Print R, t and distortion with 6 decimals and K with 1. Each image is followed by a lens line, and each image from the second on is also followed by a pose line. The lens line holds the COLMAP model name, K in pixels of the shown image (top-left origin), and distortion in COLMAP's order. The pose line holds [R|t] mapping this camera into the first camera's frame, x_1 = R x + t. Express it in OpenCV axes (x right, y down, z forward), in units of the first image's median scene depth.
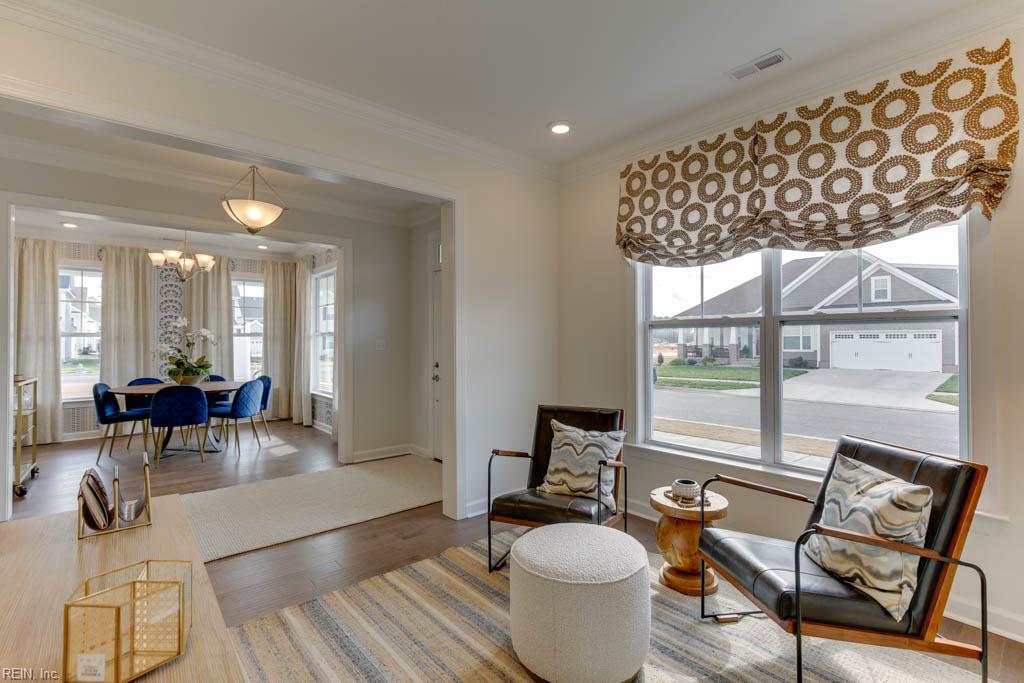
lens RADIAL K [[475.9, 0, 513.3], [0, 475.9, 336.0], [0, 0, 1]] dist [-0.005311, 0.002251]
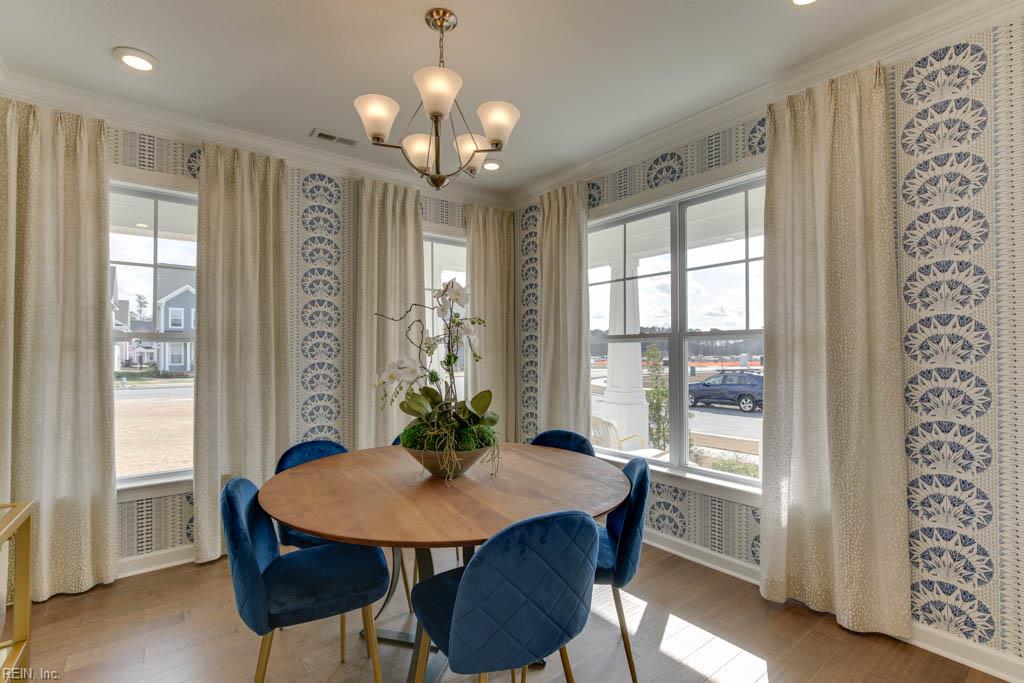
lens RADIAL K [[475.9, 0, 511.0], [0, 475.9, 346.8], [0, 0, 1]] dist [-0.005311, 0.002251]
pose [[0.999243, -0.000674, -0.038902, -0.571094], [0.000640, 0.999999, -0.000904, 0.007514], [0.038902, 0.000878, 0.999243, 0.577448]]
